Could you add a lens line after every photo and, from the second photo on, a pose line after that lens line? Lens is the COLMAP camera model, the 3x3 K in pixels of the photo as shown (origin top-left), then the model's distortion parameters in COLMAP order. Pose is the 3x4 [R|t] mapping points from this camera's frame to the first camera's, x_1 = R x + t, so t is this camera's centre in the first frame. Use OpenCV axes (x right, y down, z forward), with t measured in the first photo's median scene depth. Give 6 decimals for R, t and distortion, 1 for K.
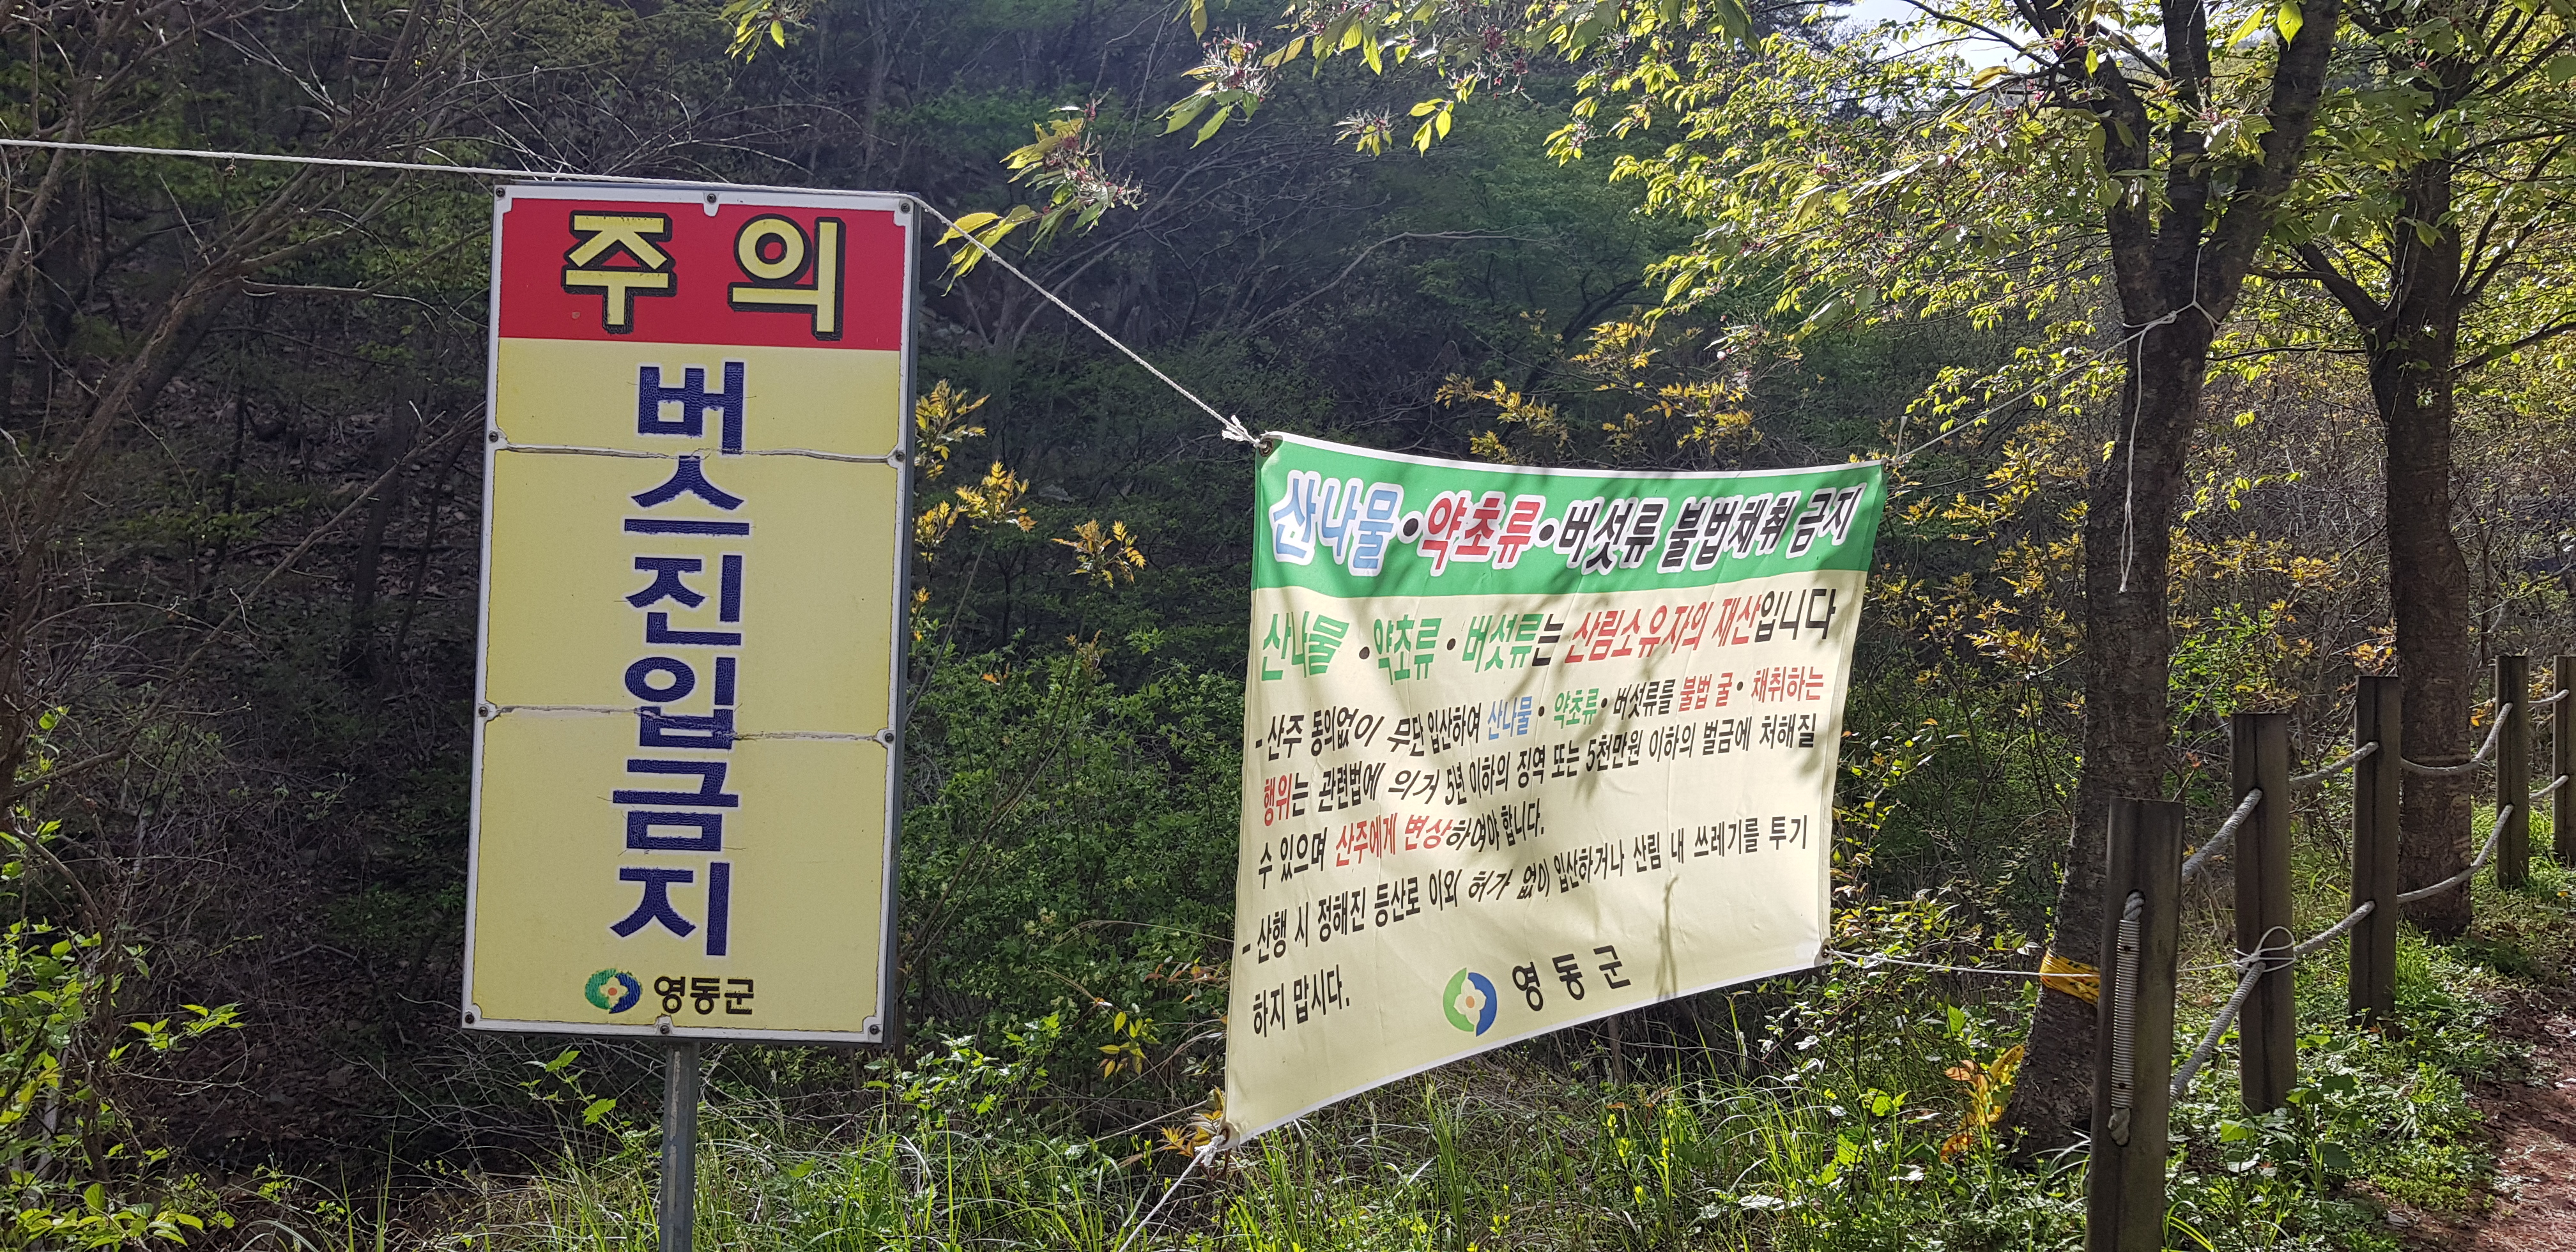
lens RADIAL K [[2027.9, 0, 1291.9], [0, 2027.9, 623.8], [0, 0, 1]] dist [0.005375, -0.012995]
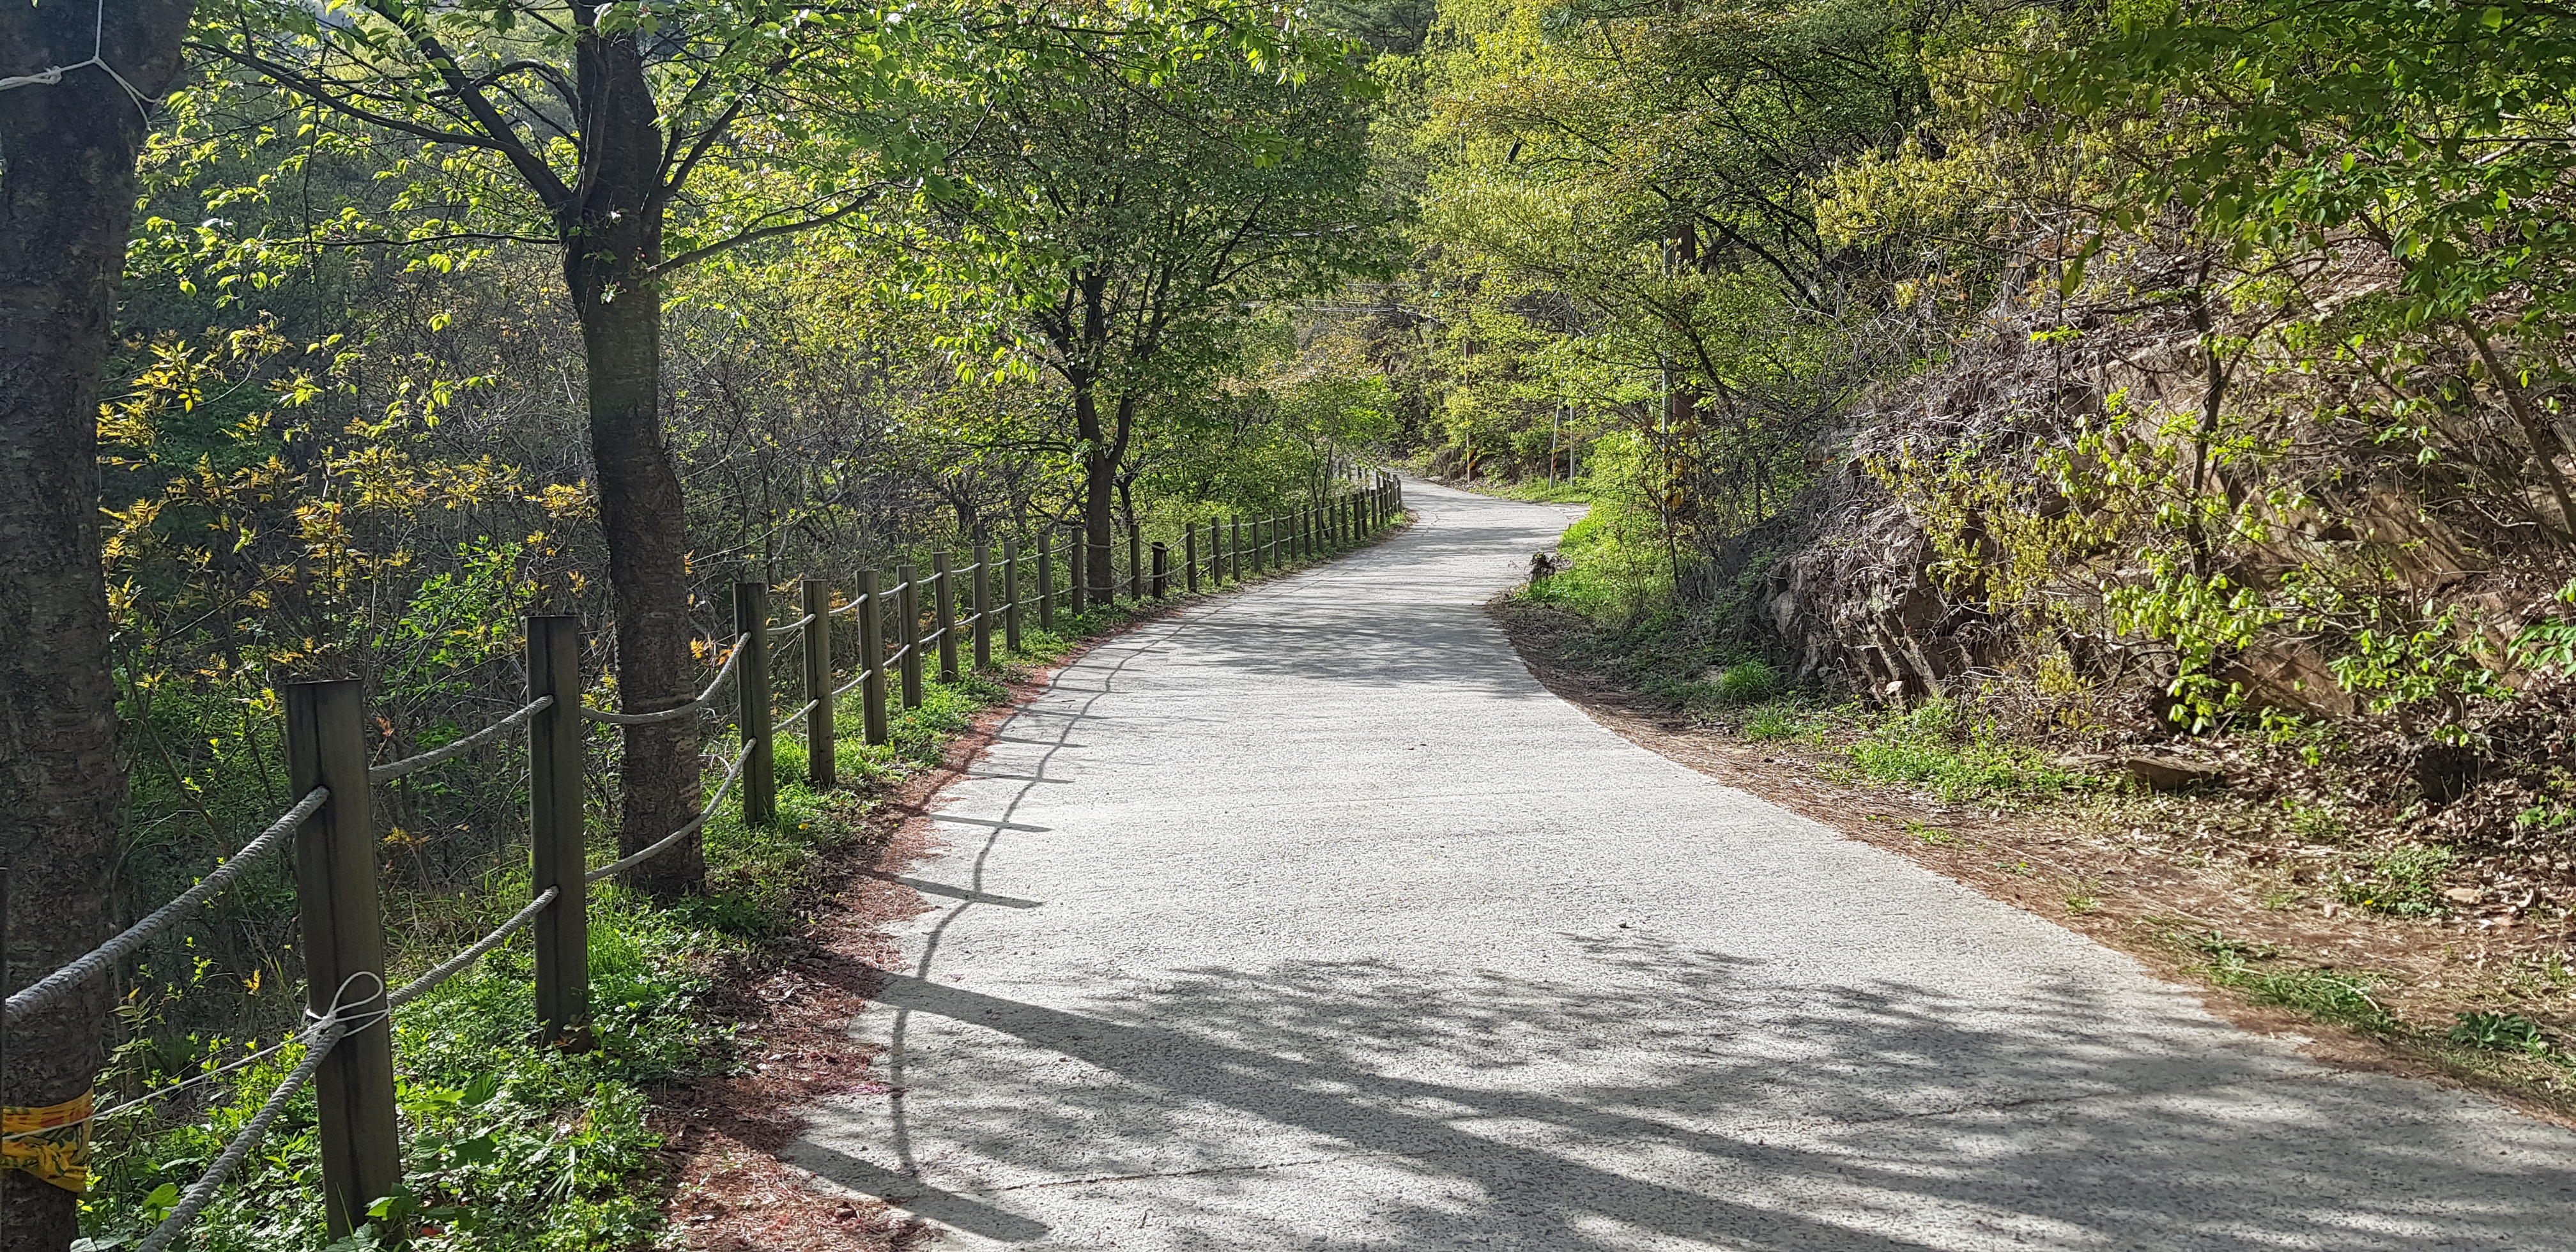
lens RADIAL K [[2027.9, 0, 1287.1], [0, 2027.9, 623.5], [0, 0, 1]] dist [0.005375, -0.012995]
pose [[0.723738, -0.056440, 0.687763, 0.189787], [0.036145, 0.998382, 0.043895, 0.003316], [-0.689128, -0.006910, 0.724607, 0.197709]]
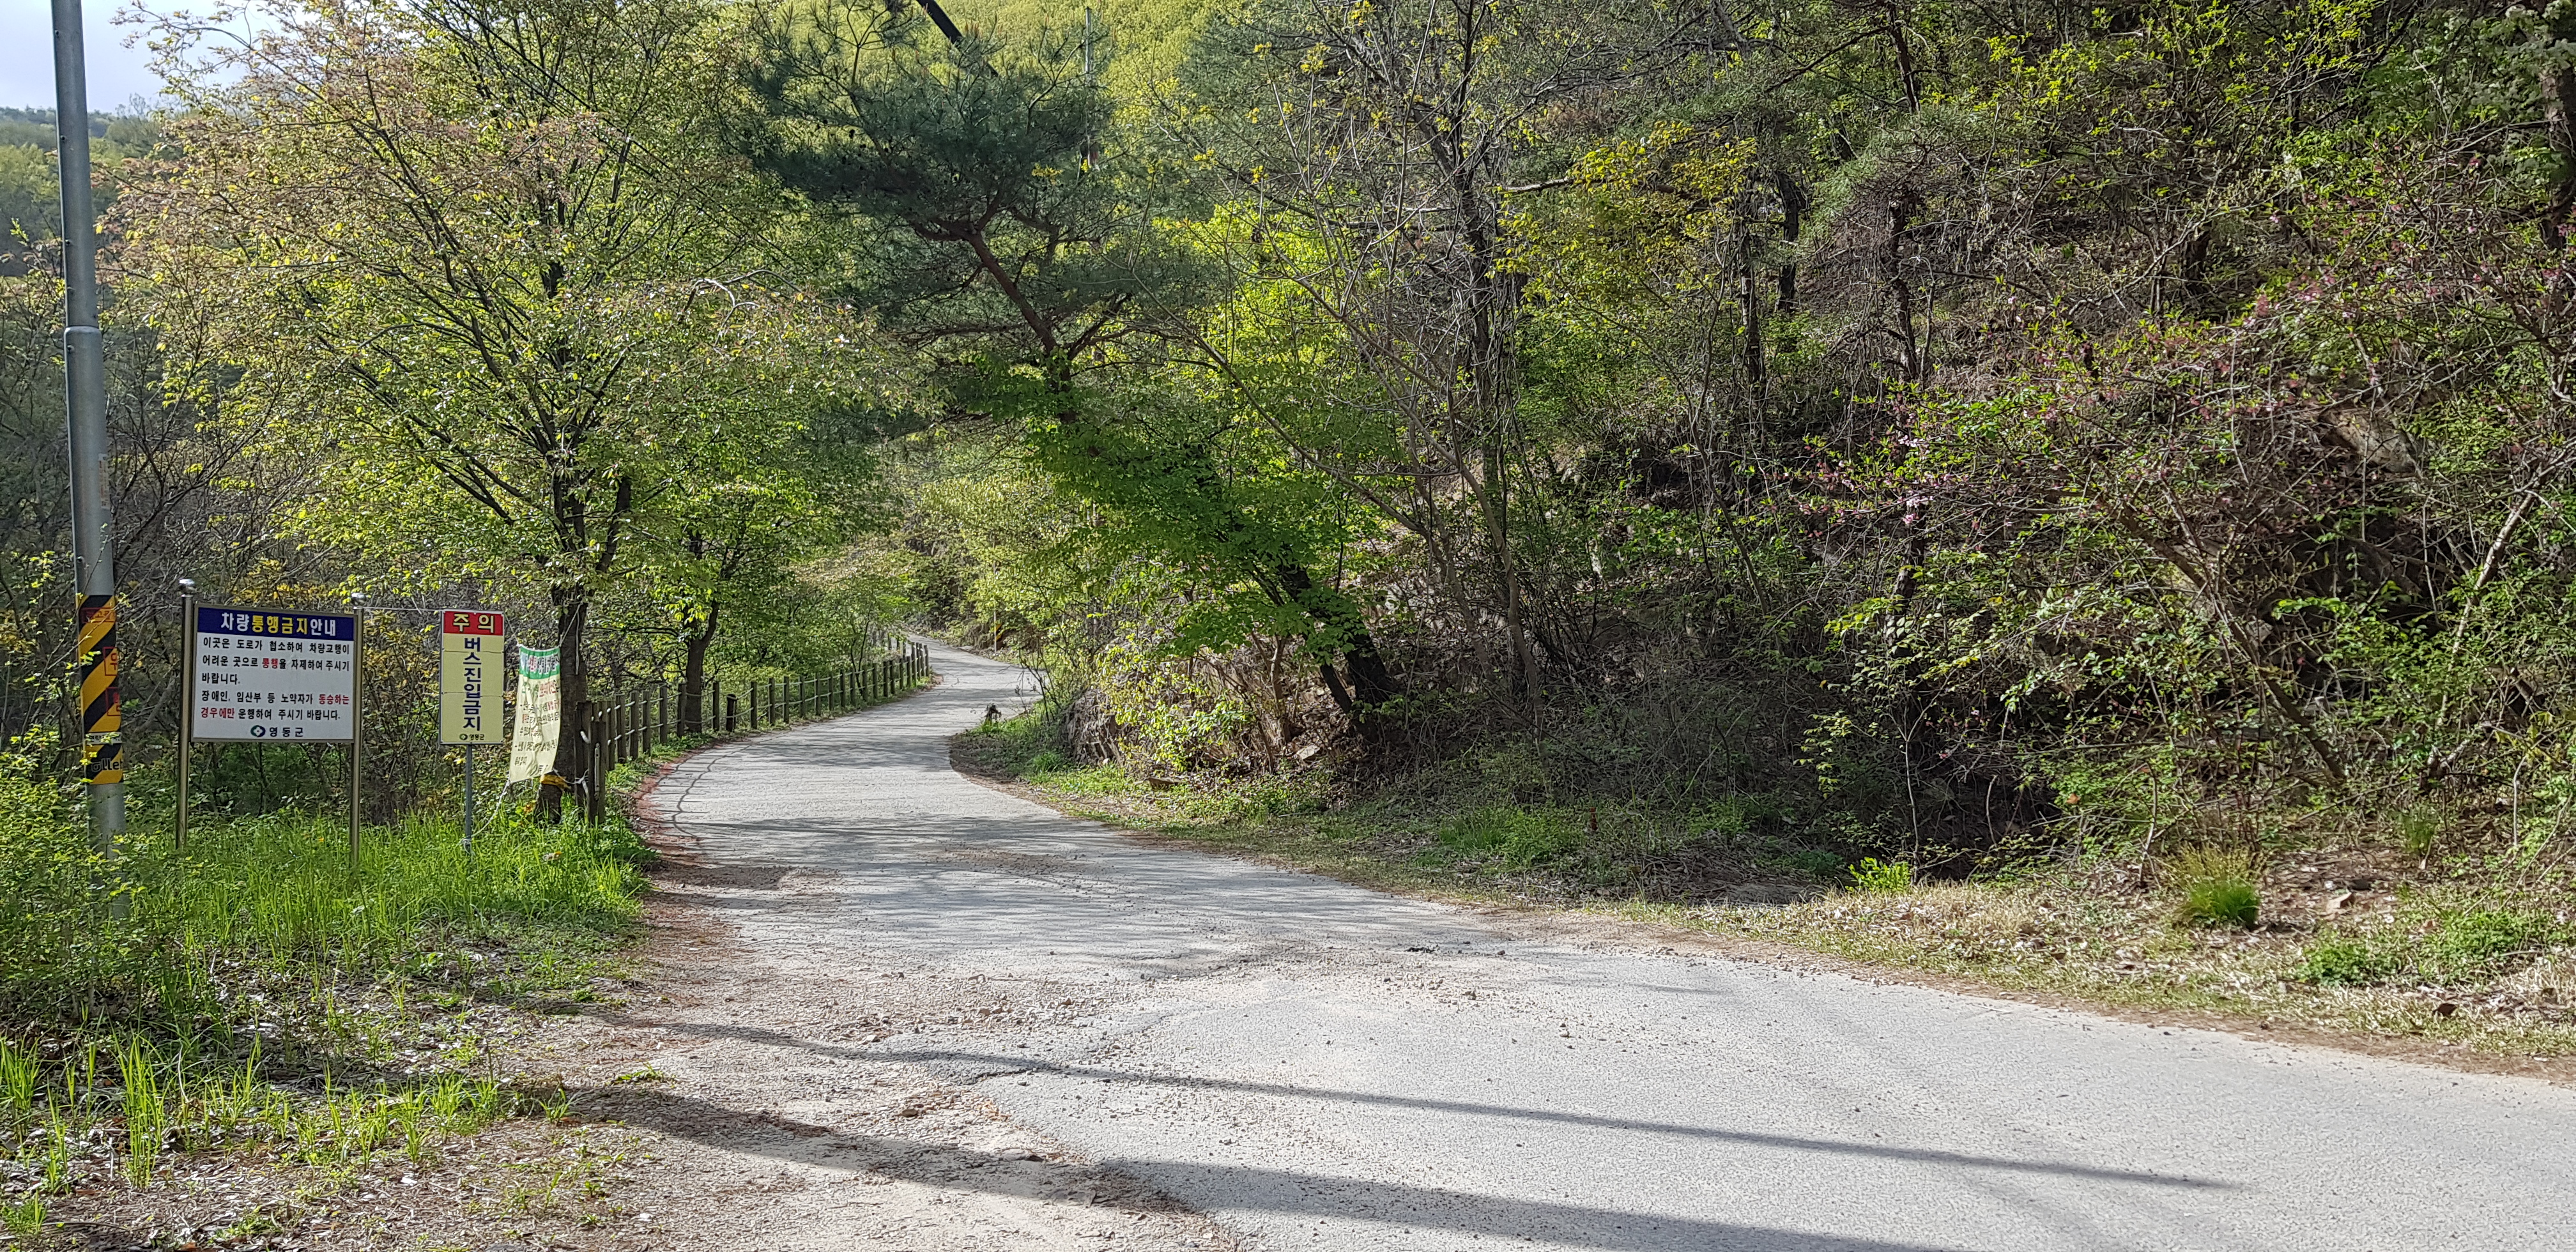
lens RADIAL K [[2027.9, 0, 1301.5], [0, 2027.9, 626.9], [0, 0, 1]] dist [0.005375, -0.012995]
pose [[0.556152, 0.010002, 0.831020, -3.329666], [0.025973, 0.999230, -0.029409, 0.074124], [-0.830675, 0.037941, 0.555464, -3.770315]]
